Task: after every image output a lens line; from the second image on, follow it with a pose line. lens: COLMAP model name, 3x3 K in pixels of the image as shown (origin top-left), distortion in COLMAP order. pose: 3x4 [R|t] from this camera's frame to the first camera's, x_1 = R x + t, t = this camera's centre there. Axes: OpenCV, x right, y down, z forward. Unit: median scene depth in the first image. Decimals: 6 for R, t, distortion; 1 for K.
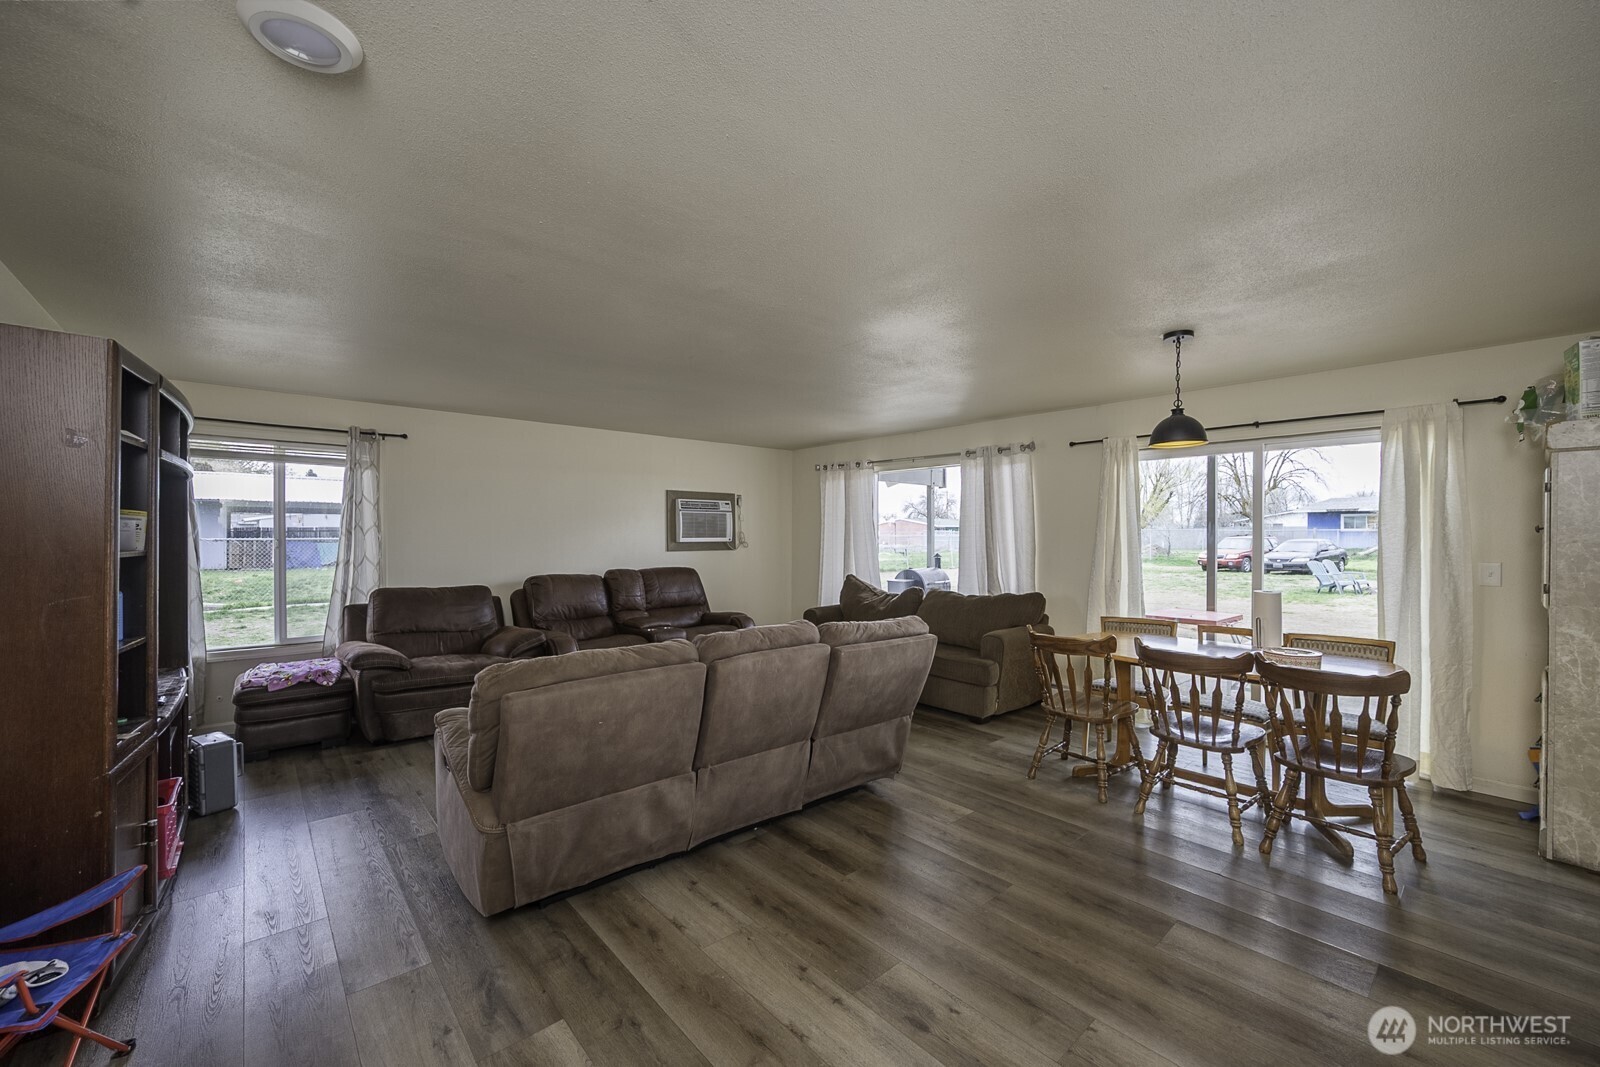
lens RADIAL K [[635.6, 0, 806.3], [0, 635.6, 536.3], [0, 0, 1]] dist [-0.000039, 0.000032]
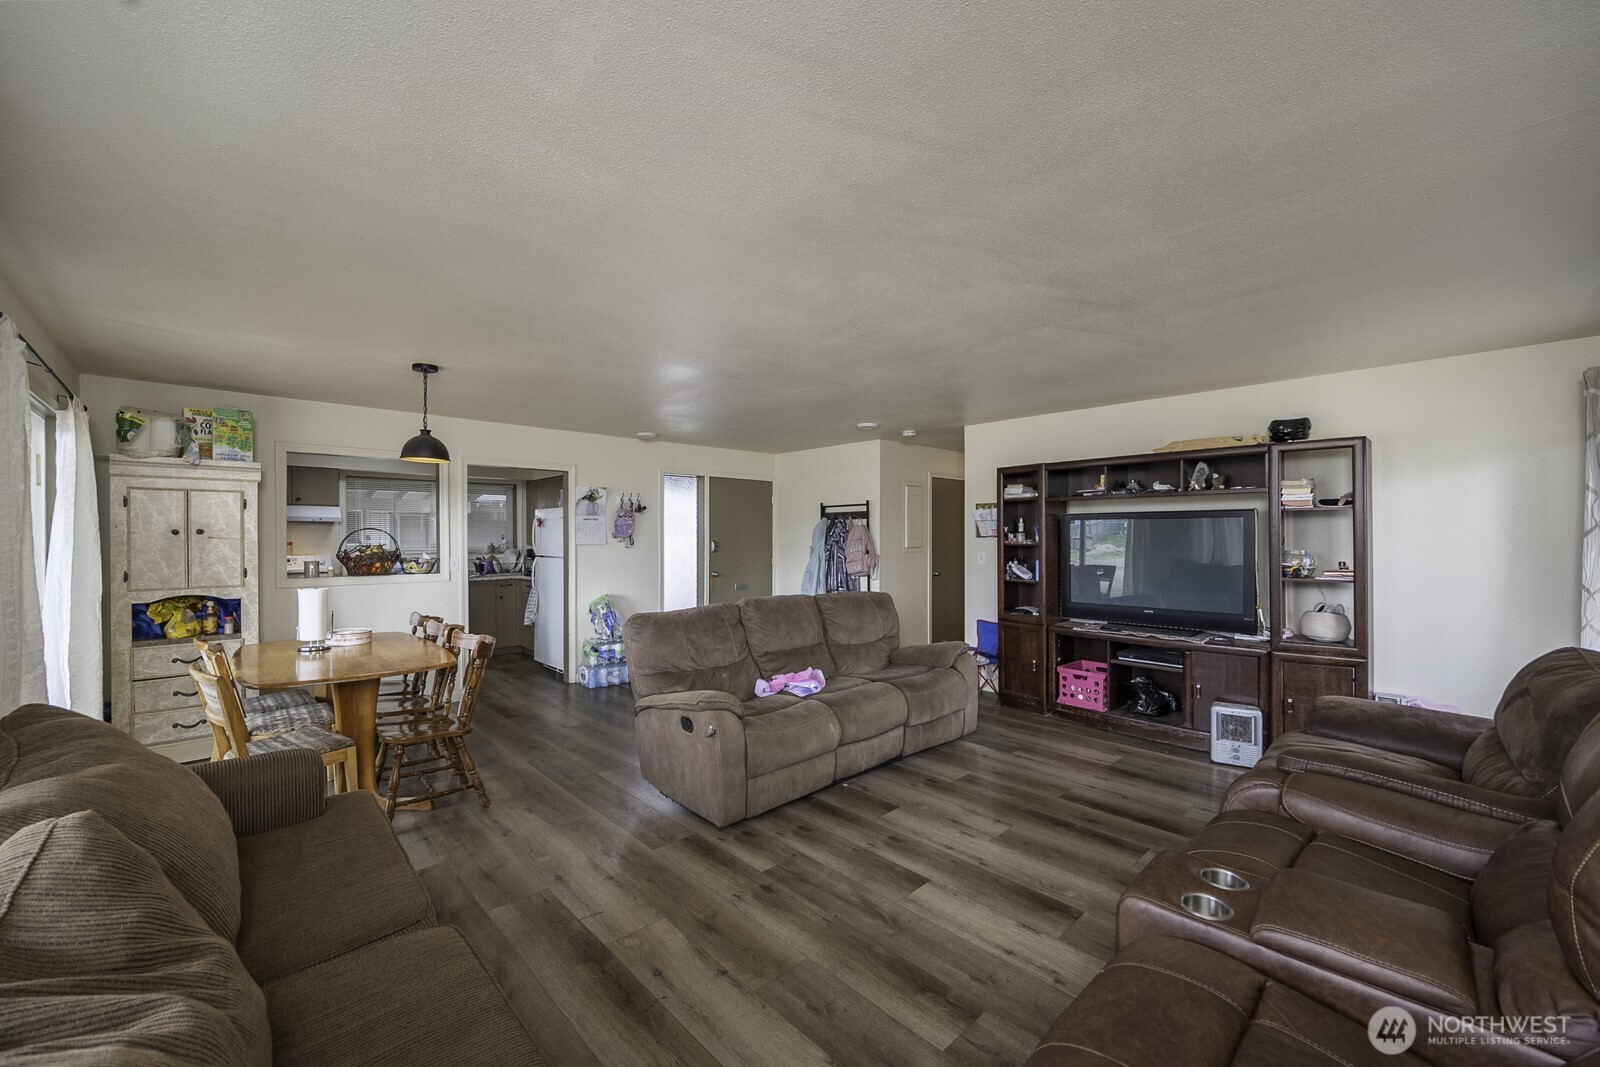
lens RADIAL K [[635.6, 0, 806.3], [0, 635.6, 536.3], [0, 0, 1]] dist [-0.000039, 0.000032]
pose [[-0.999293, -0.007982, -0.036752, -0.051825], [-0.008110, 0.999961, 0.003354, -0.011506], [0.036724, 0.003650, -0.999319, 1.519524]]
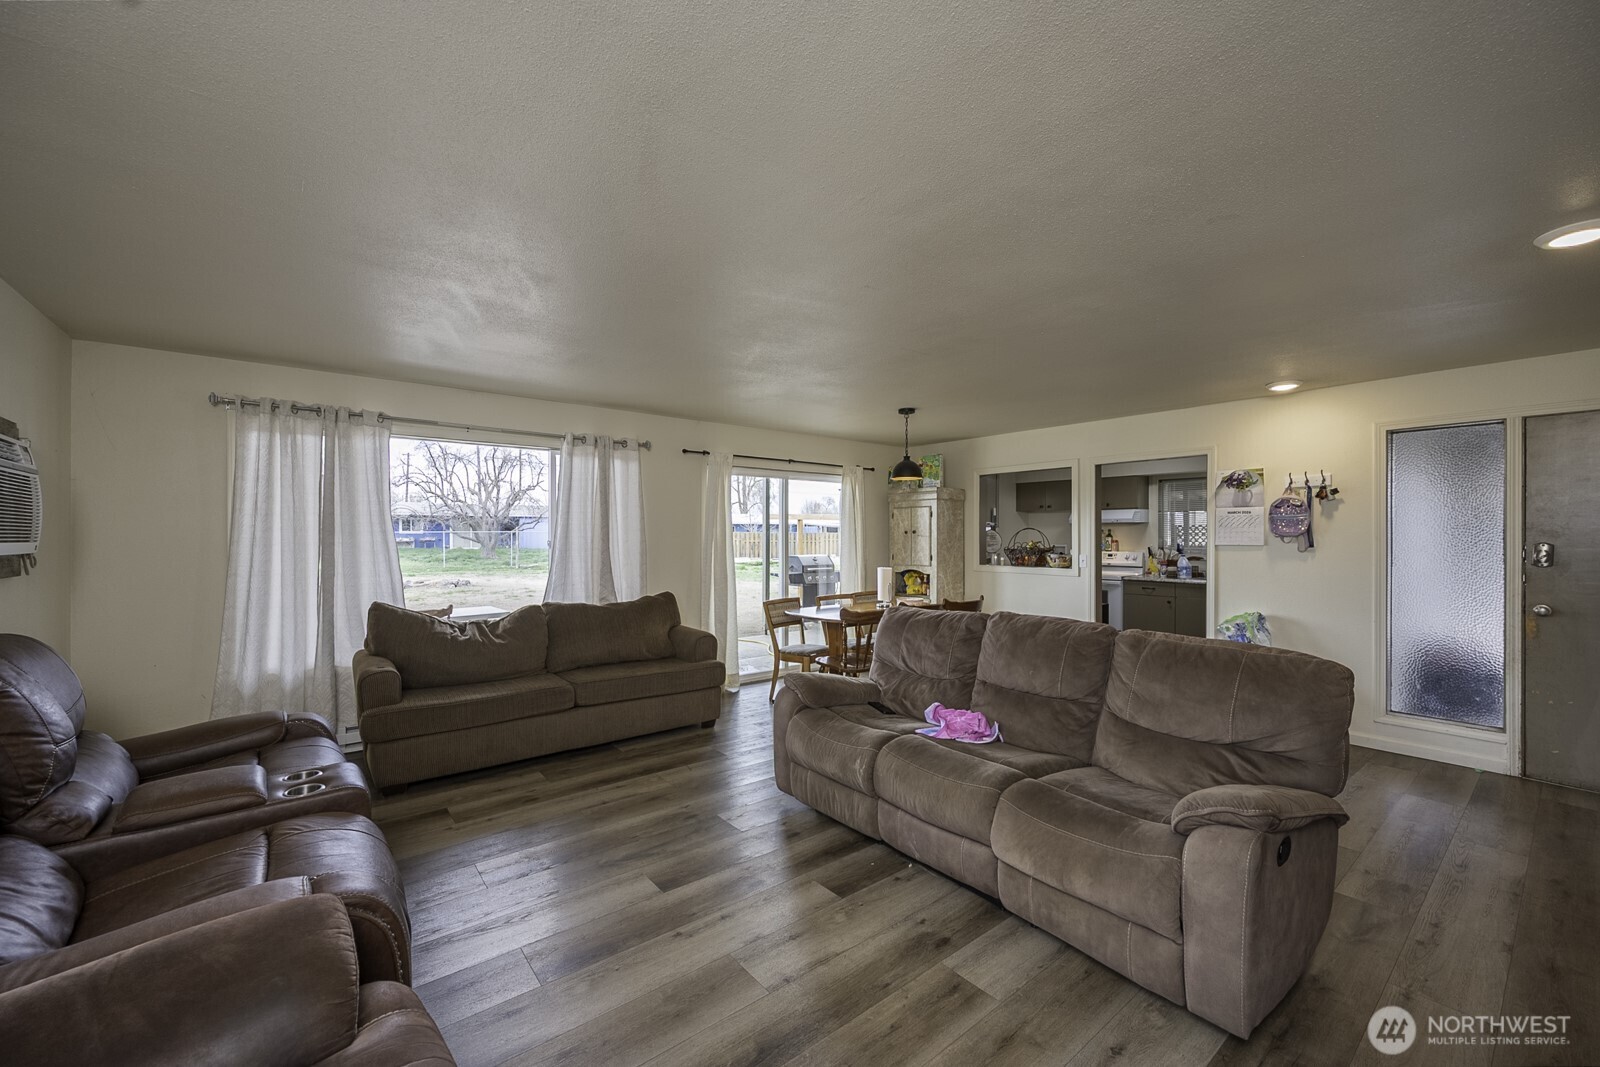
lens RADIAL K [[619.9, 0, 773.5], [0, 619.9, 532.7], [0, 0, 1]] dist [-0.000009, 0.000021]
pose [[0.067276, -0.001318, 0.997734, -0.682964], [0.000723, 0.999999, 0.001273, -0.008596], [-0.997734, 0.000636, 0.067276, 0.851132]]
